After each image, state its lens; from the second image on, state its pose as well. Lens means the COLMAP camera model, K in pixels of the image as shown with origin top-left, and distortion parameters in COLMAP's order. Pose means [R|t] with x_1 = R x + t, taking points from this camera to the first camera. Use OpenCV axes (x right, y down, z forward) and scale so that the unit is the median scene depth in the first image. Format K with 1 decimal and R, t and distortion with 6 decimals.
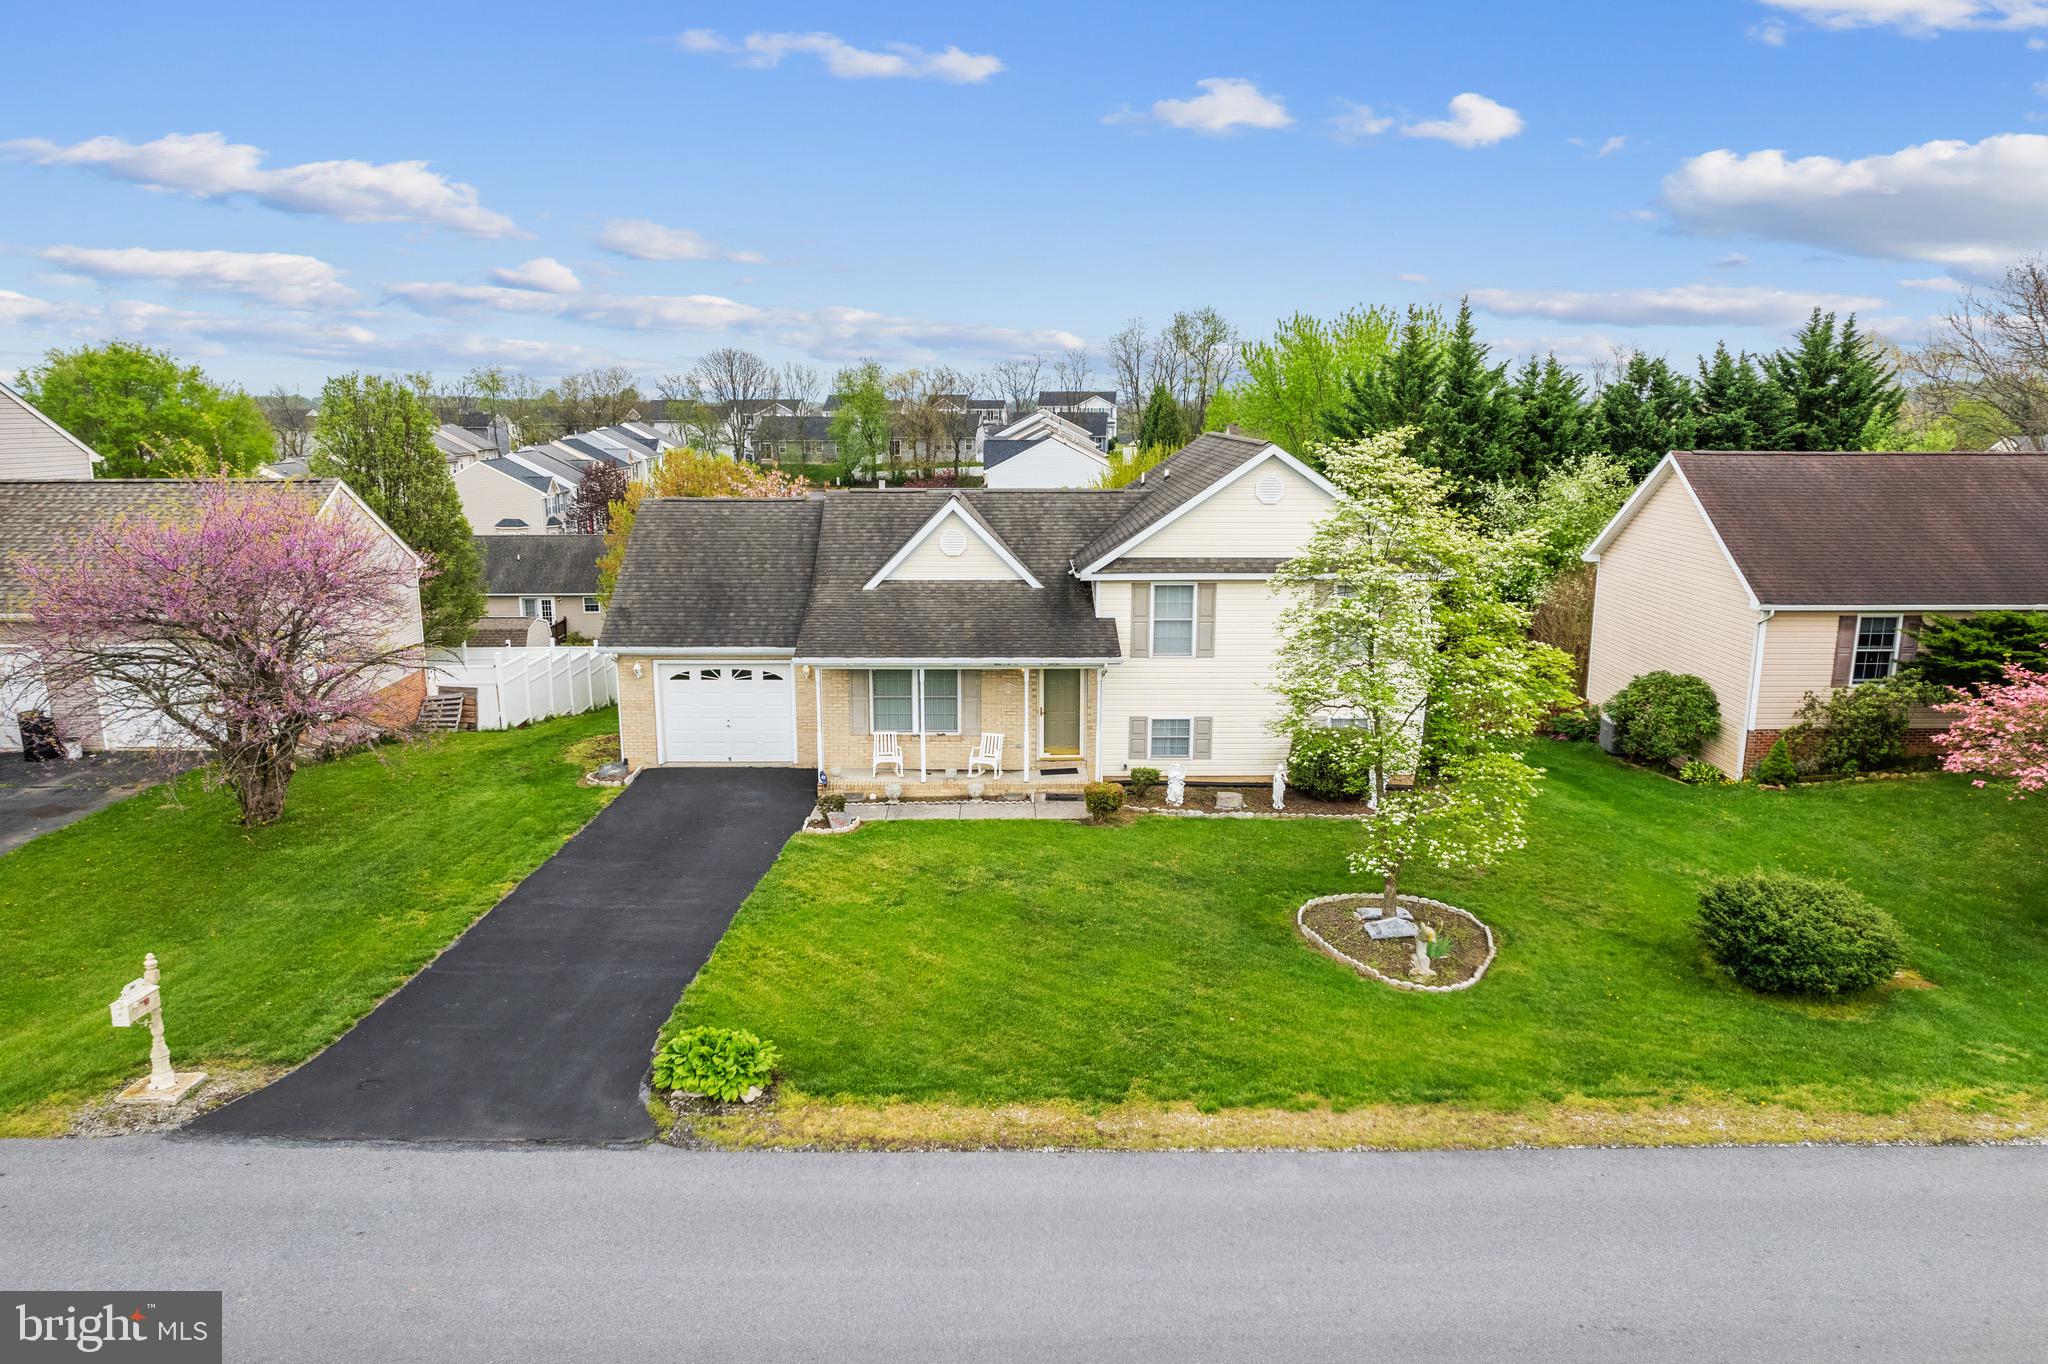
lens RADIAL K [[1339.2, 0, 1023.7], [0, 1339.2, 649.0], [0, 0, 1]] dist [-0.071222, 0.061797]
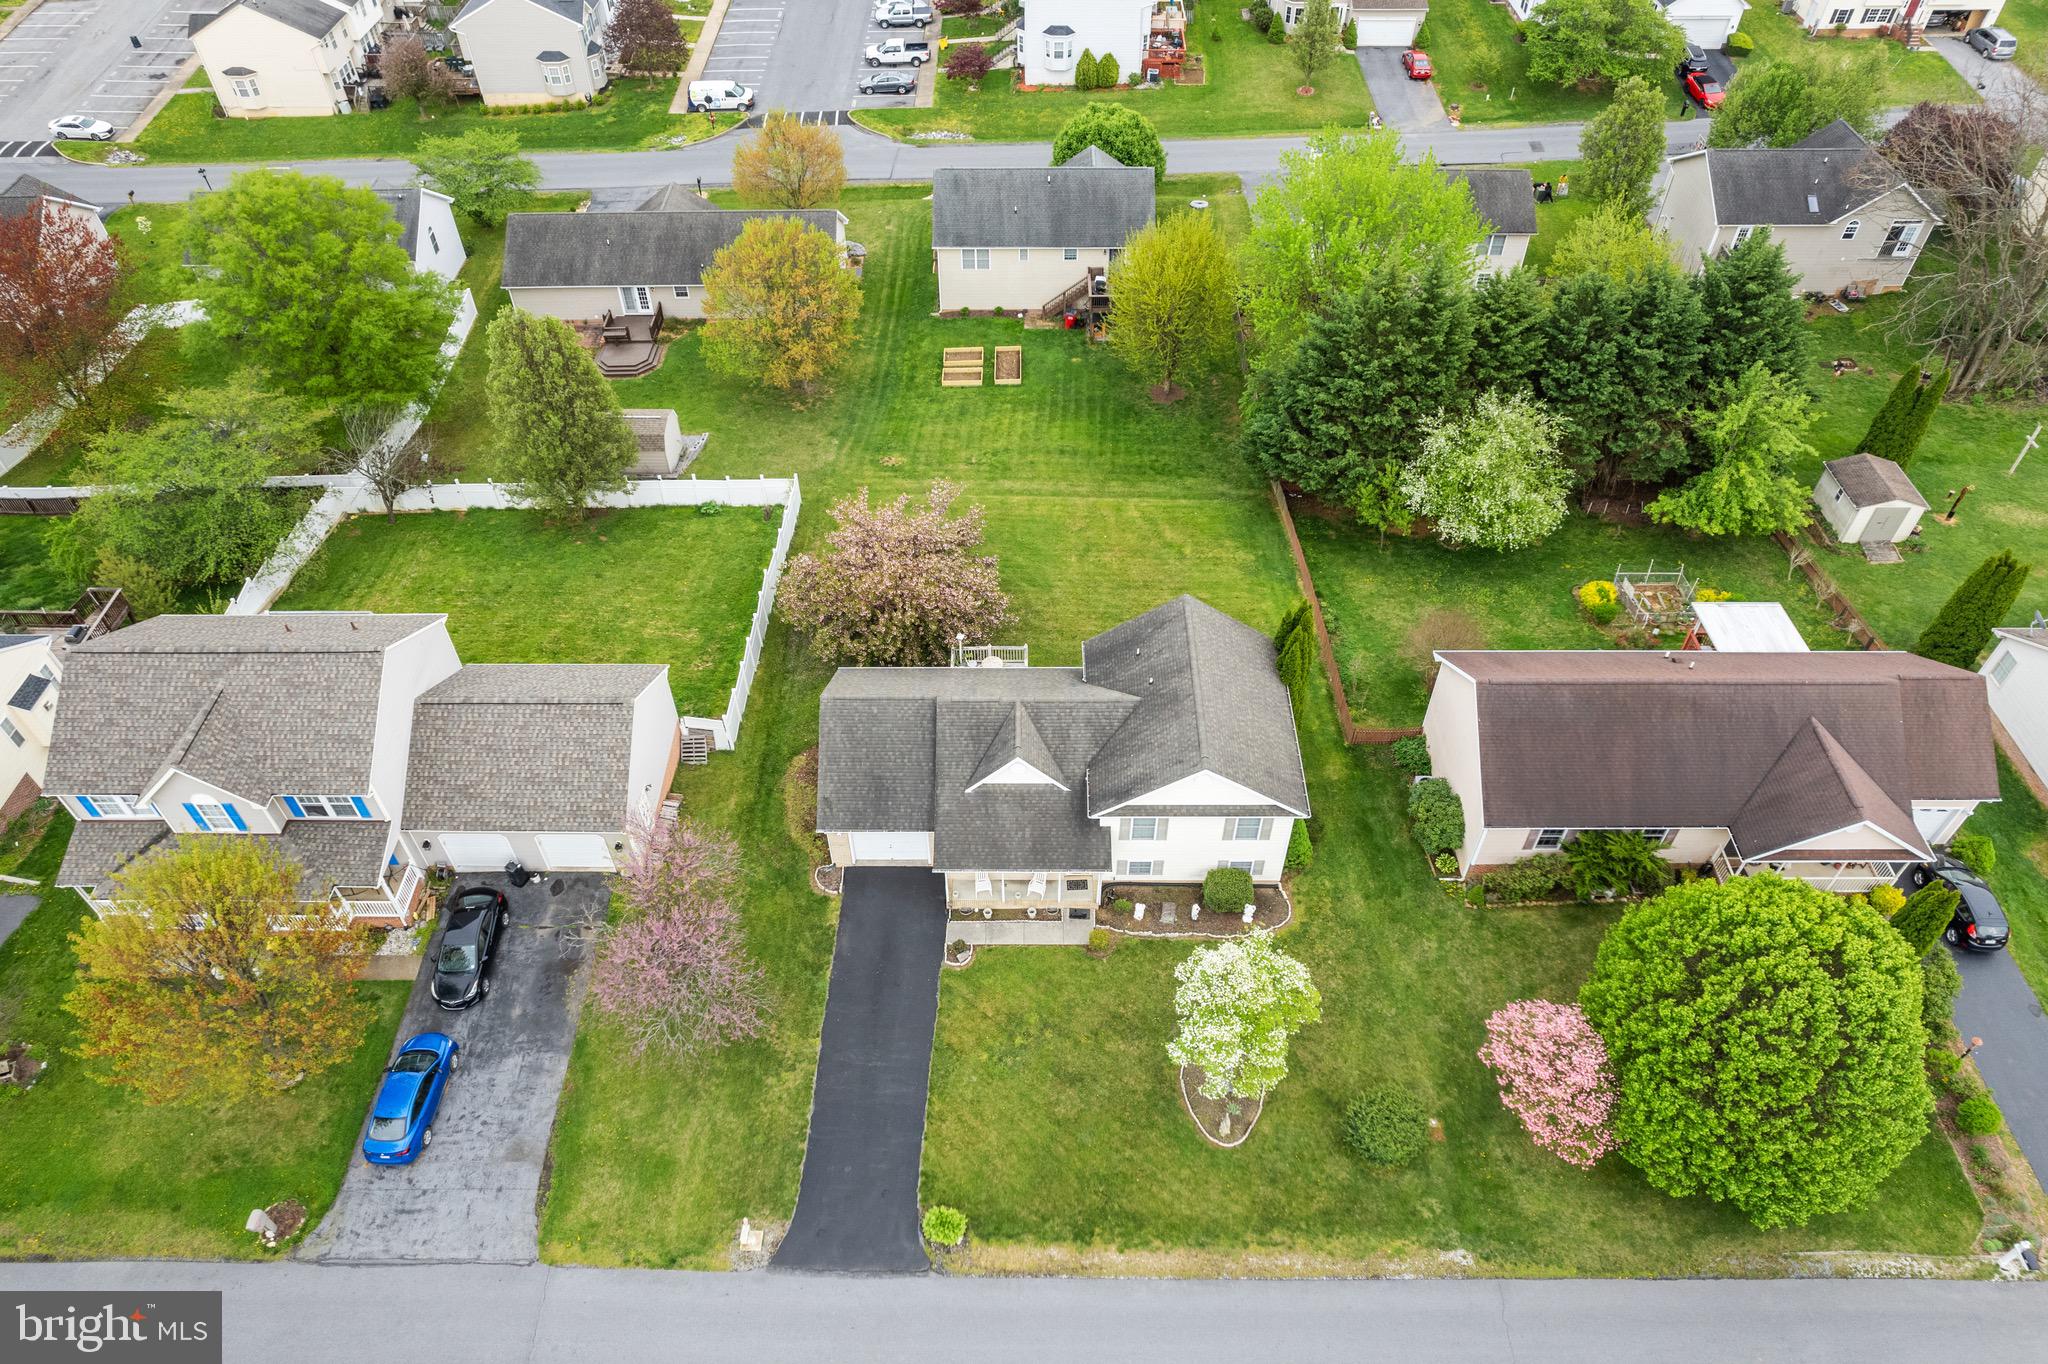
lens RADIAL K [[1339.2, 0, 1023.7], [0, 1339.2, 649.0], [0, 0, 1]] dist [-0.071222, 0.061797]
pose [[0.999750, 0.011682, -0.019055, -0.026411], [0.000645, 0.837112, 0.547032, -1.999785], [0.022342, -0.546907, 0.836895, -0.588437]]
